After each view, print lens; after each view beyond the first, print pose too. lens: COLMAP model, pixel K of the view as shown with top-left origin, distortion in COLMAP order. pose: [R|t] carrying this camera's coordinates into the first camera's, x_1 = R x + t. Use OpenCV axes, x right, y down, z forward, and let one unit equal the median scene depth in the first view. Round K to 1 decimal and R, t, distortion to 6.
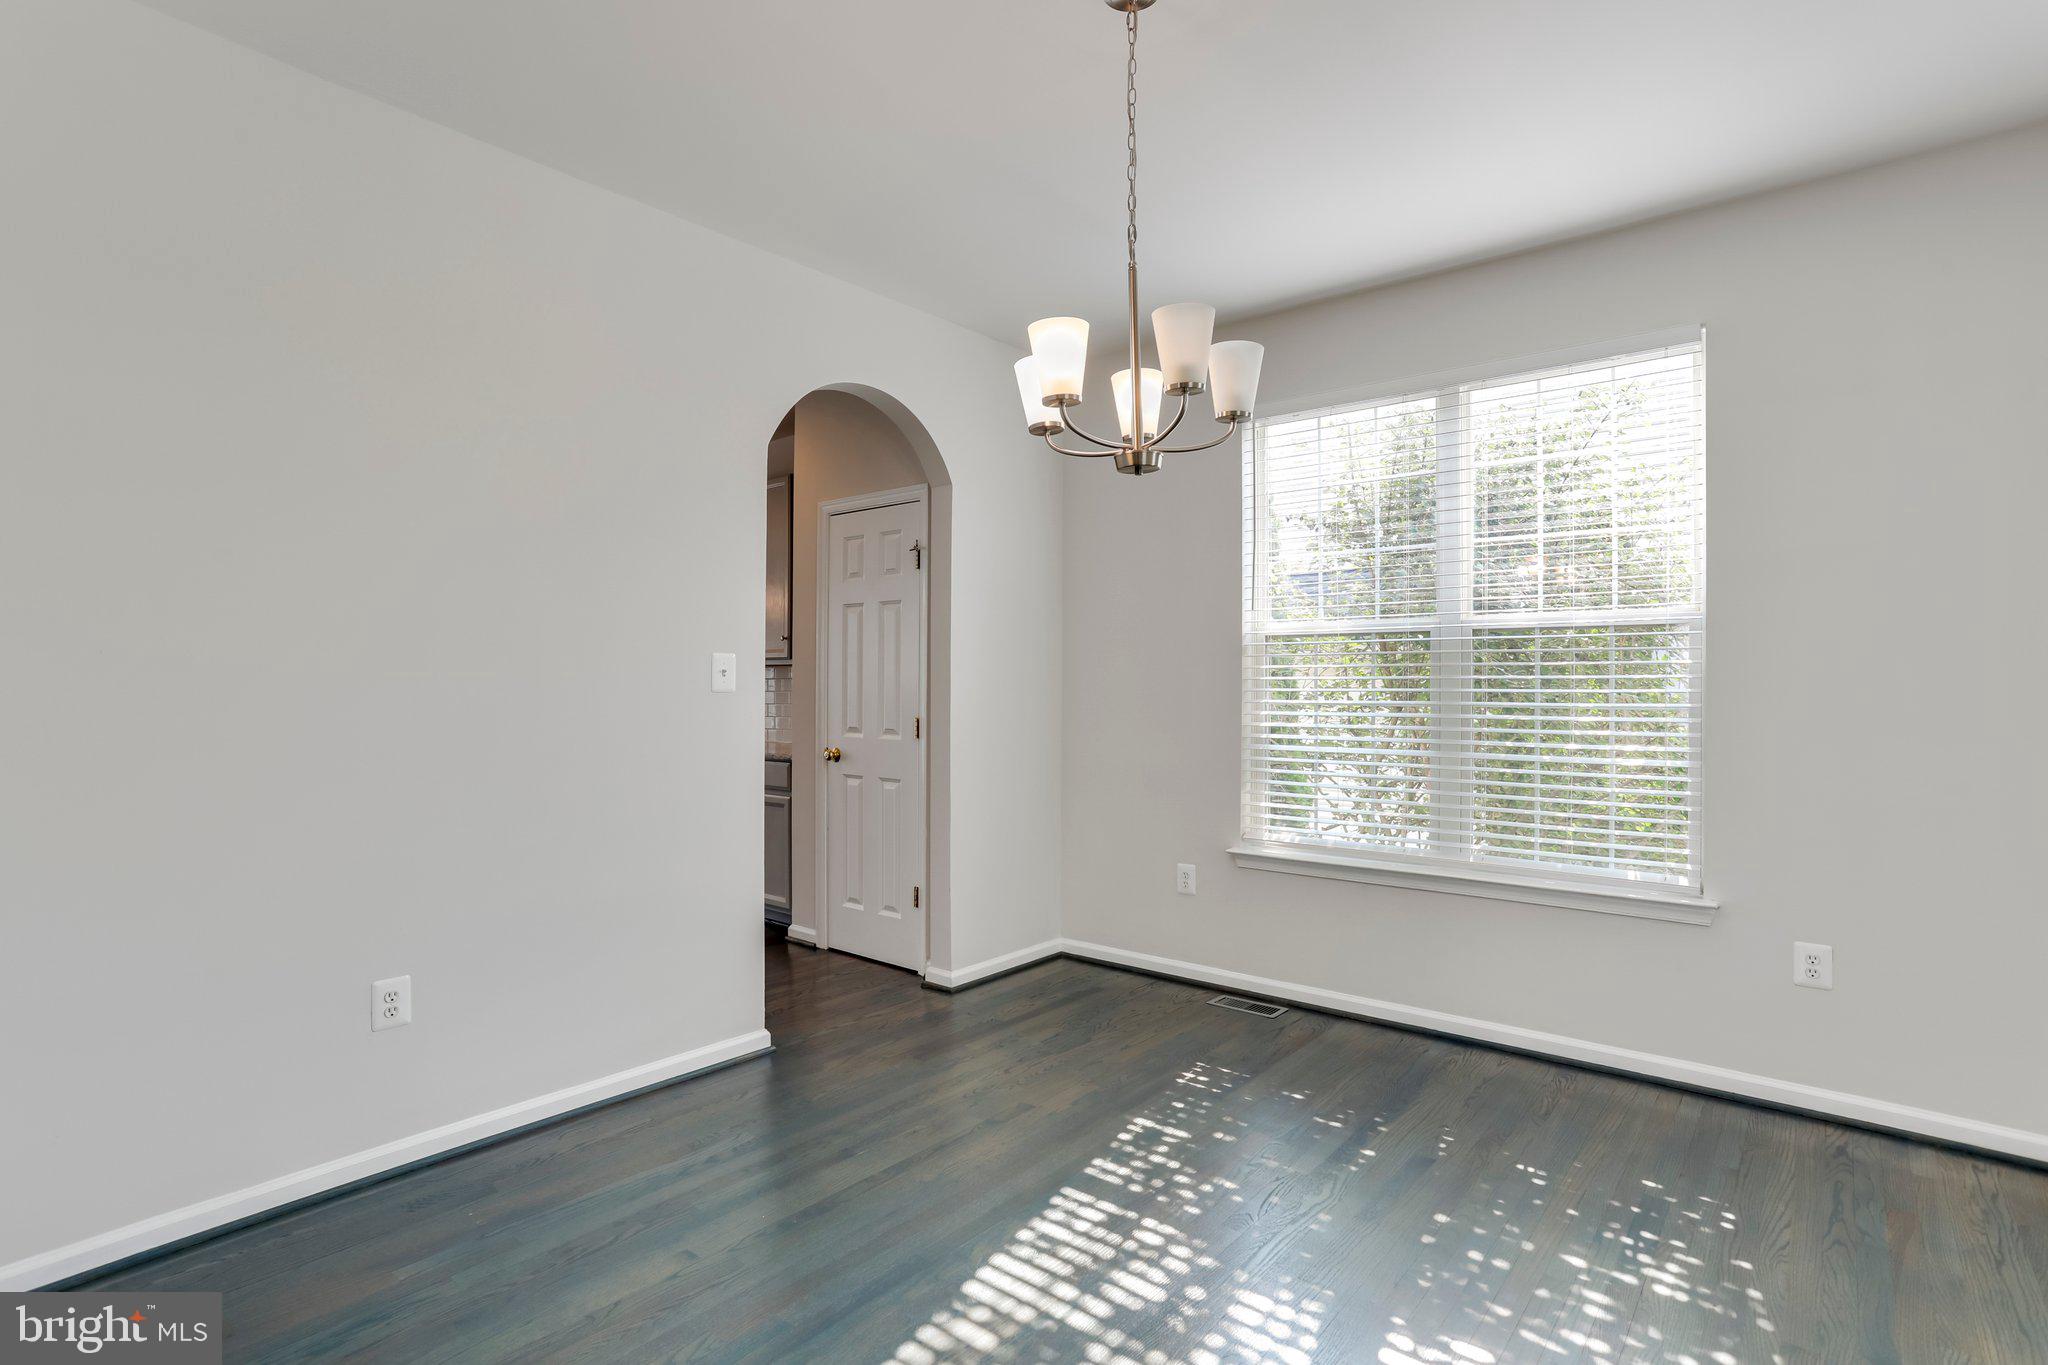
lens RADIAL K [[1002.3, 0, 1029.5], [0, 1002.3, 690.9], [0, 0, 1]] dist [-0.054485, 0.023606]
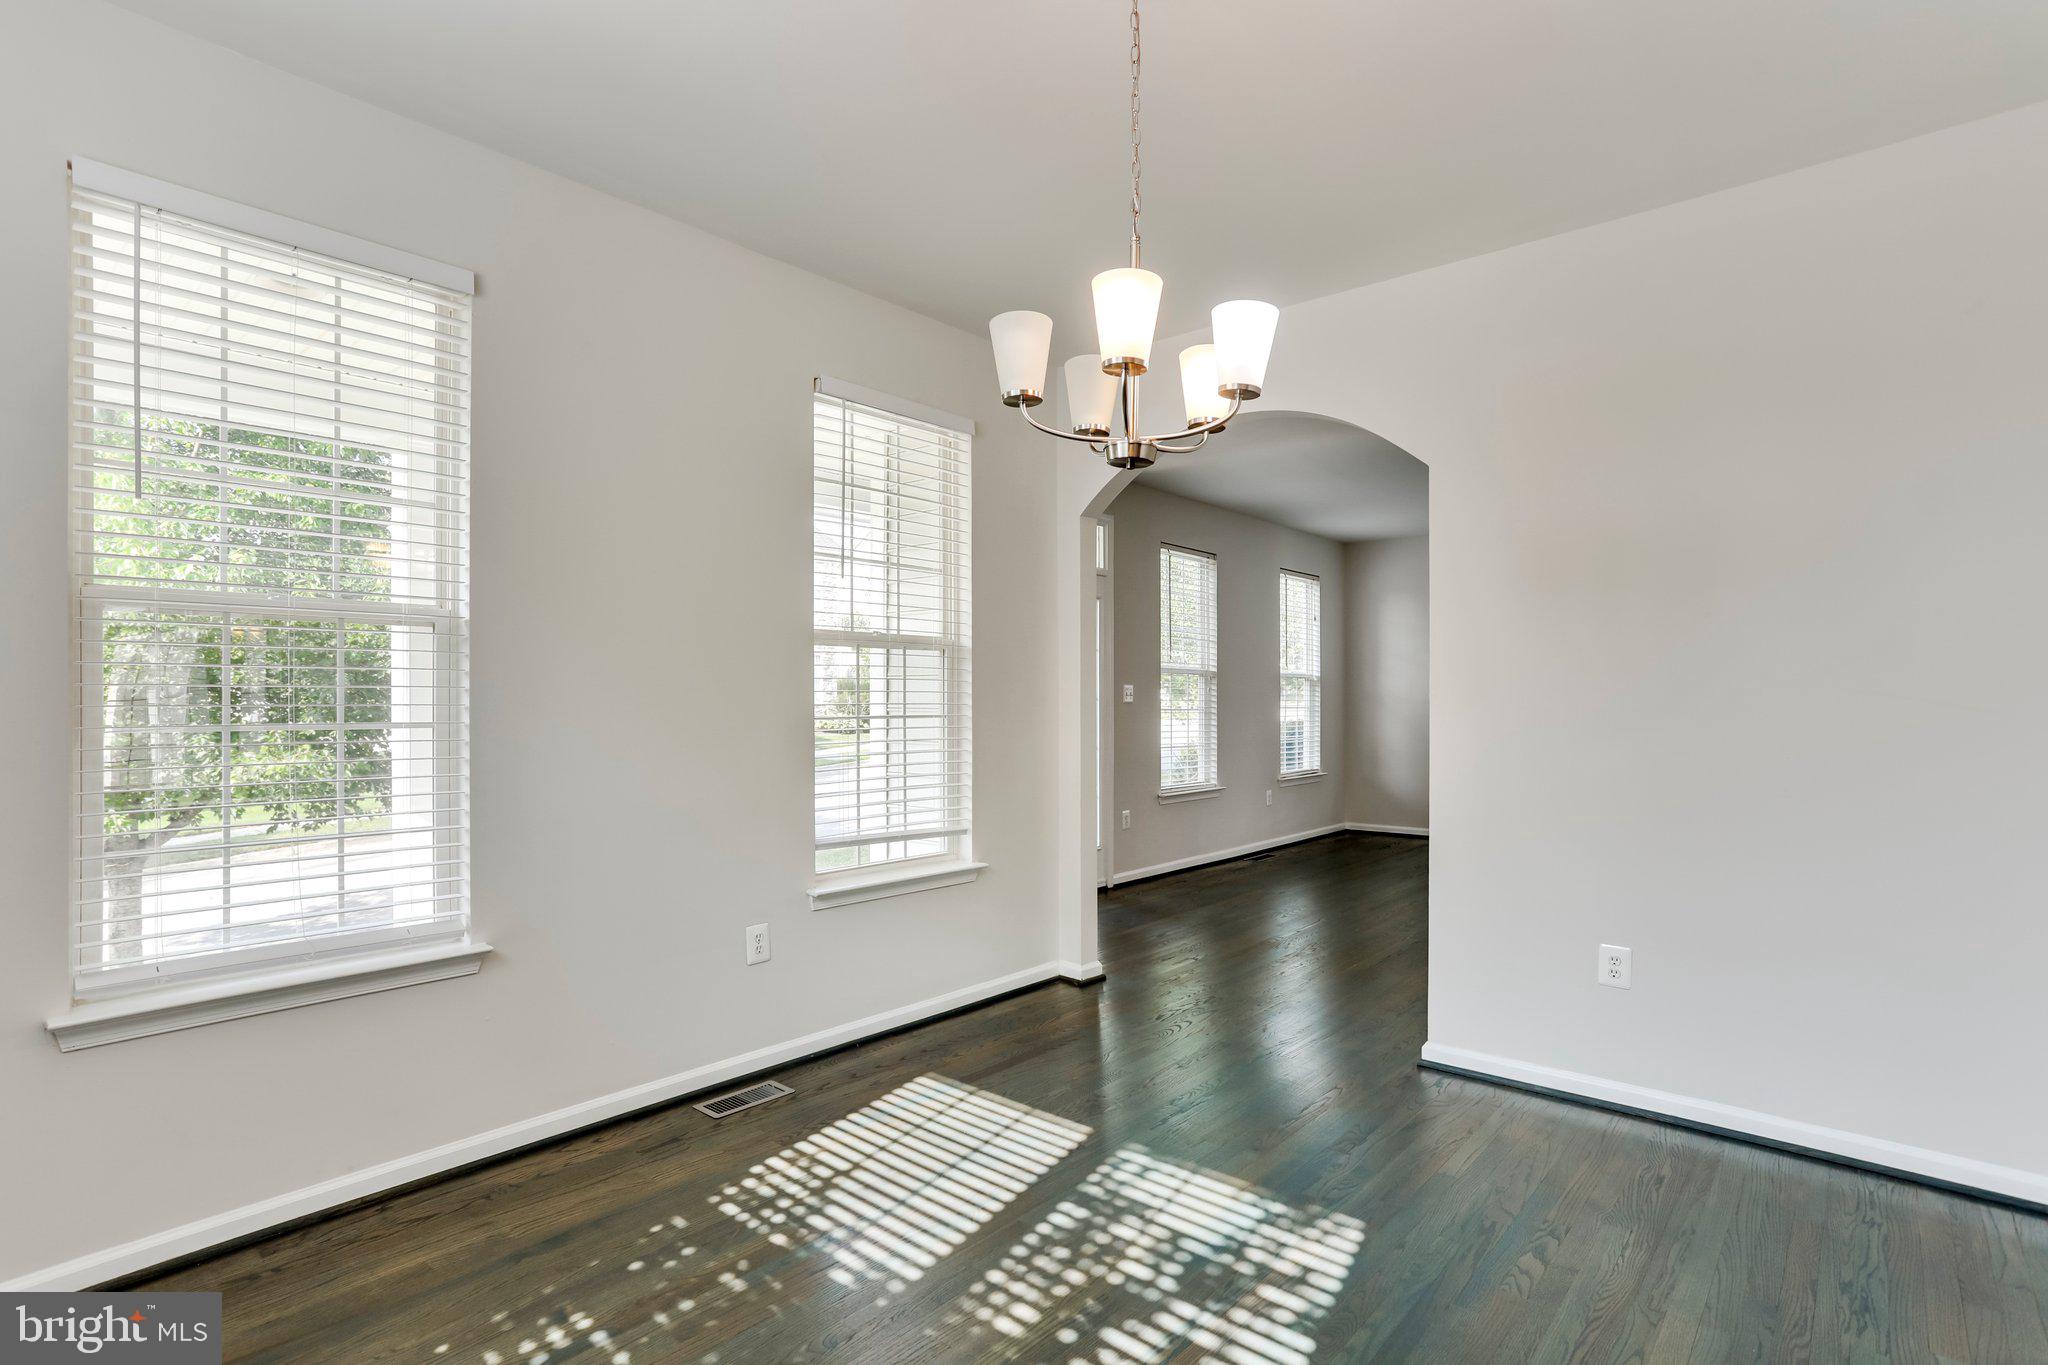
lens RADIAL K [[1002.3, 0, 1029.5], [0, 1002.3, 690.9], [0, 0, 1]] dist [-0.054485, 0.023606]
pose [[-0.999691, -0.004009, 0.024530, 0.191784], [-0.004006, 0.999992, 0.000196, -0.016436], [-0.024531, 0.000098, -0.999699, 2.028494]]
